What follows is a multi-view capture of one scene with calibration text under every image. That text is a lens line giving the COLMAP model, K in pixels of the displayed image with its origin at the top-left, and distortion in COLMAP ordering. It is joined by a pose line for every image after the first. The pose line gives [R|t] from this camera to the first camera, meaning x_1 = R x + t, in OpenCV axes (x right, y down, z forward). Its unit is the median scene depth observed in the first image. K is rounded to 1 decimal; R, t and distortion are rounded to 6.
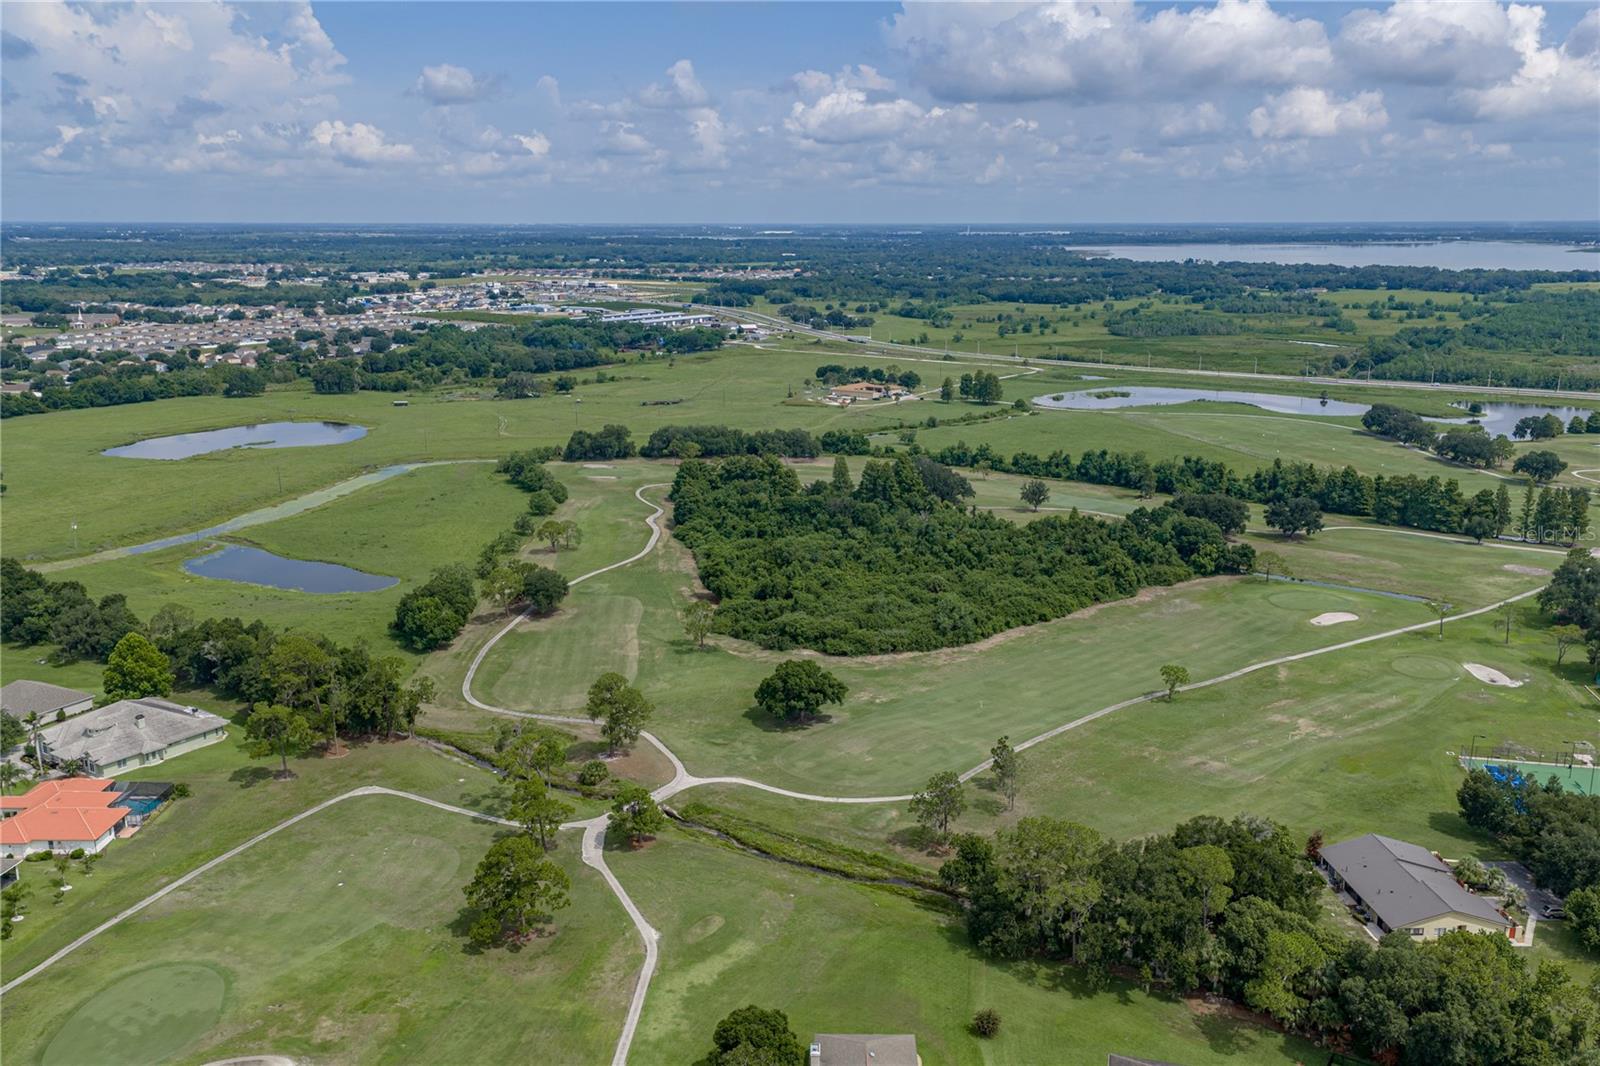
lens RADIAL K [[1337.4, 0, 809.7], [0, 1337.4, 533.7], [0, 0, 1]] dist [0.040402, -0.024947]
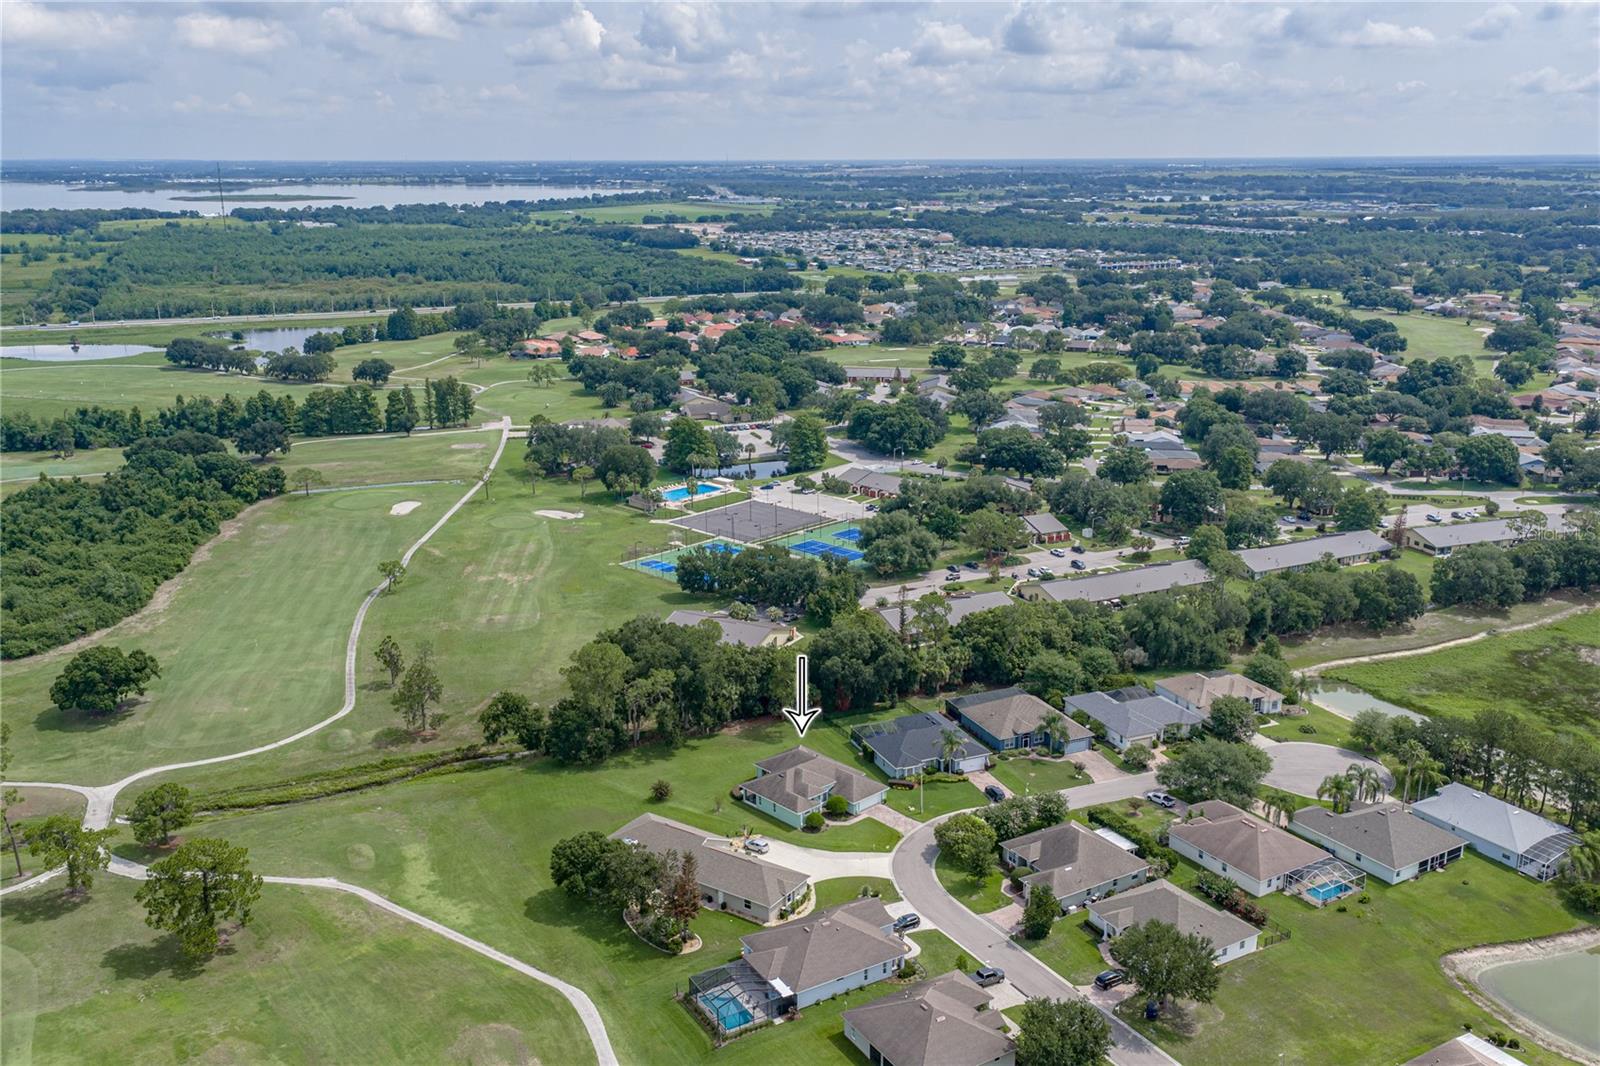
lens RADIAL K [[1337.4, 0, 788.5], [0, 1337.4, 575.3], [0, 0, 1]] dist [0.040402, -0.024947]
pose [[0.550949, -0.251667, 0.795687, -0.617140], [0.194843, 0.965886, 0.170586, -0.022544], [-0.811475, 0.061050, 0.581190, 0.117346]]
